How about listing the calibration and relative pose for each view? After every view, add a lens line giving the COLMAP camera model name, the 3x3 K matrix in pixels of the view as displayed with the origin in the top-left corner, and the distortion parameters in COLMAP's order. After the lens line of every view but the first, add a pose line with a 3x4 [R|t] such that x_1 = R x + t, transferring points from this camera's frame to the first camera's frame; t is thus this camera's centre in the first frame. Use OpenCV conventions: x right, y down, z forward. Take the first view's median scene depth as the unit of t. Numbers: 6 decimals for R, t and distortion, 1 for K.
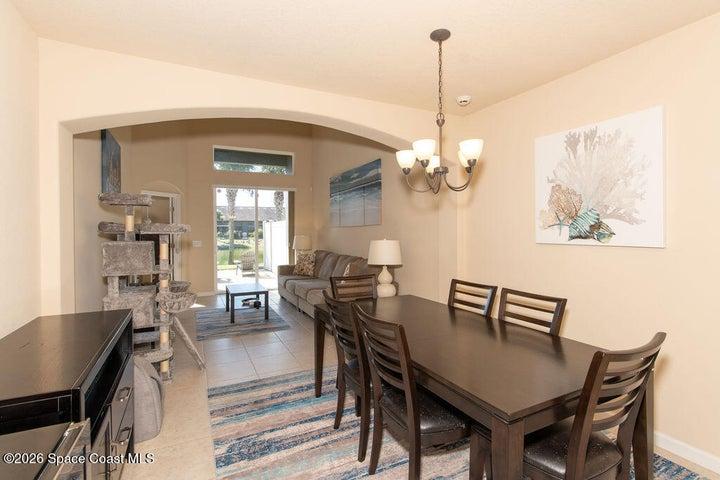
lens RADIAL K [[349.7, 0, 360.5], [0, 349.7, 235.3], [0, 0, 1]] dist [-0.005825, -0.003946]
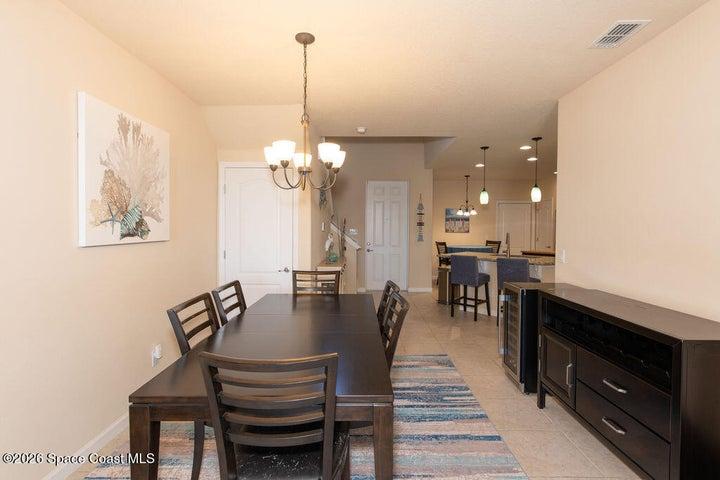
lens RADIAL K [[349.7, 0, 359.7], [0, 349.7, 236.5], [0, 0, 1]] dist [-0.005825, -0.003946]
pose [[-0.888948, -0.015104, 0.457758, -0.332173], [0.003678, 0.999188, 0.040111, -0.025213], [-0.457993, 0.037340, -0.888171, 1.565820]]
